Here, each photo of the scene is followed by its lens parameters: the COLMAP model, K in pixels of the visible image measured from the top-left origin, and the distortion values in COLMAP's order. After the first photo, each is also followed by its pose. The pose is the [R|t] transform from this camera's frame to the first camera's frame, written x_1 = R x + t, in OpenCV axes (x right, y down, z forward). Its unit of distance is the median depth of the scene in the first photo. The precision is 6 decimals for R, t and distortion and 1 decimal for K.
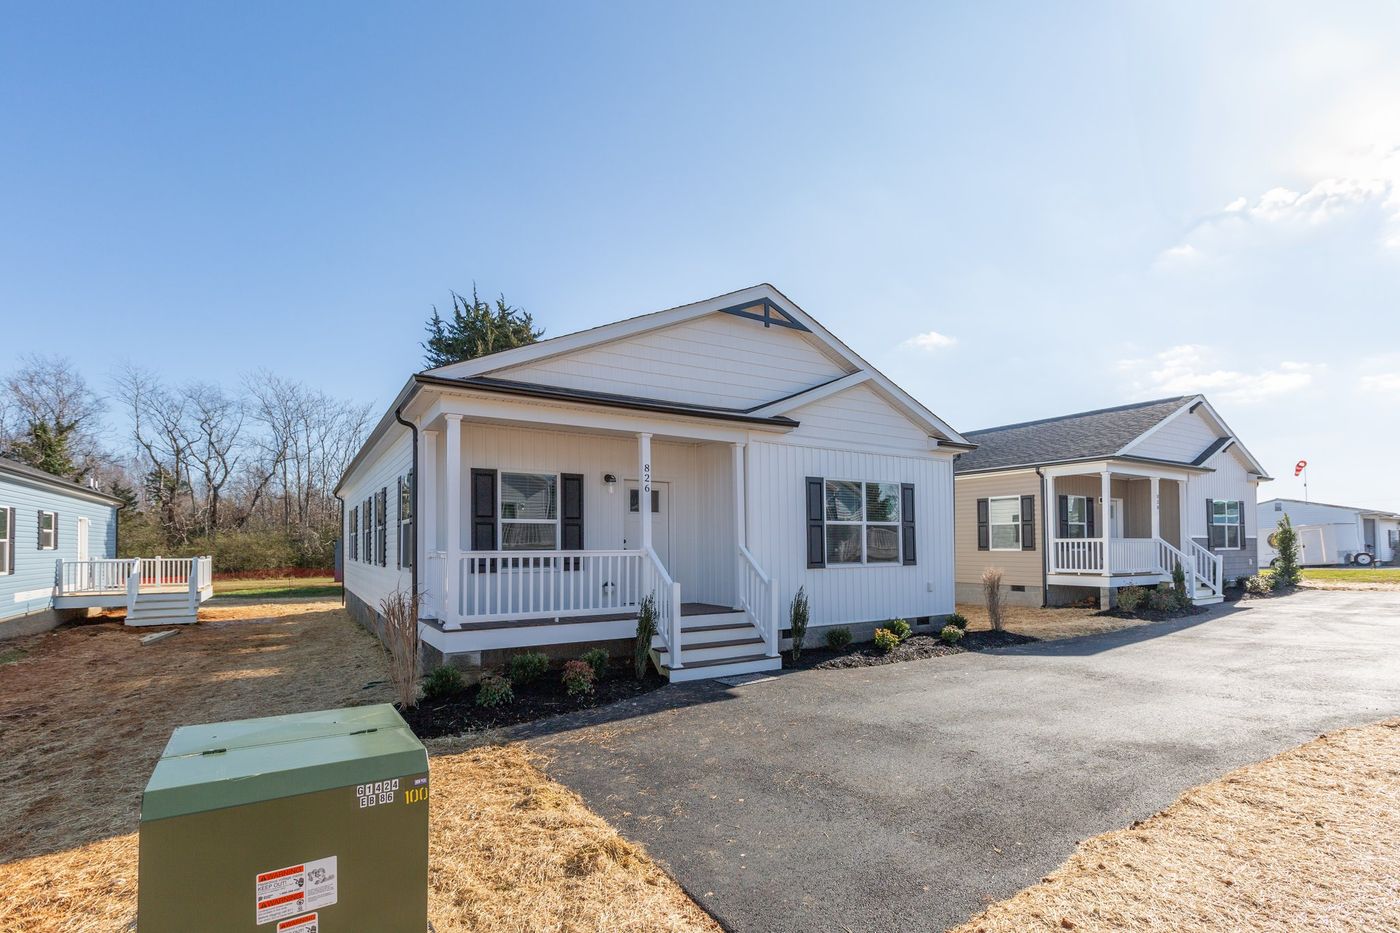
lens RADIAL K [[620.8, 0, 706.1], [0, 620.8, 530.6], [0, 0, 1]] dist [0.001568, -0.001152]
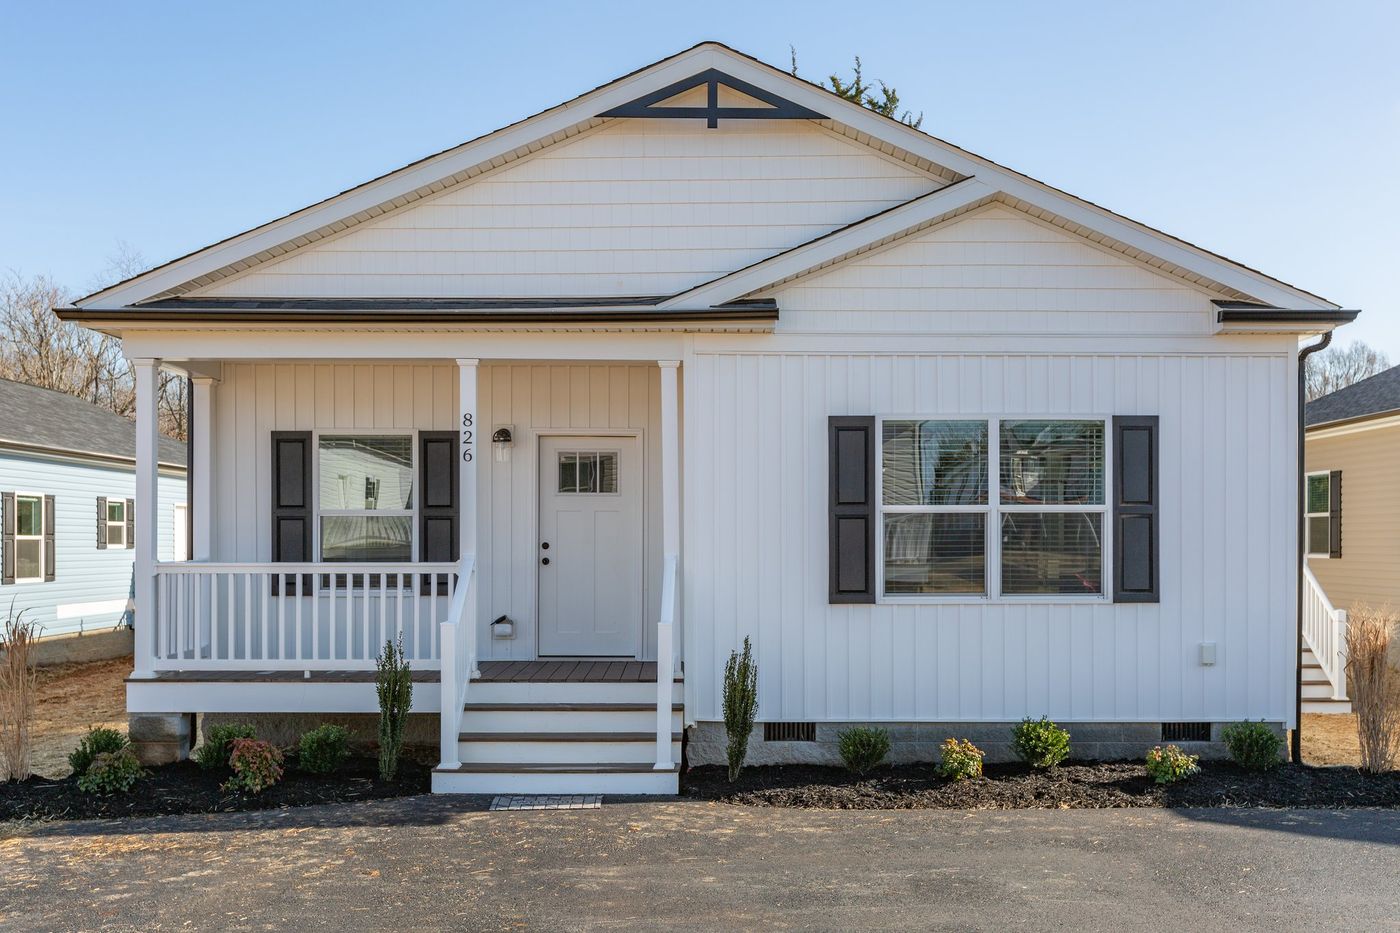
lens RADIAL K [[1262.7, 0, 711.5], [0, 1262.7, 545.0], [0, 0, 1]] dist [0.015099, -0.045695]
pose [[0.863561, 0.005384, -0.504216, 0.610642], [0.008559, 0.999642, 0.025333, -0.011704], [0.504172, -0.026193, 0.863206, 0.094675]]
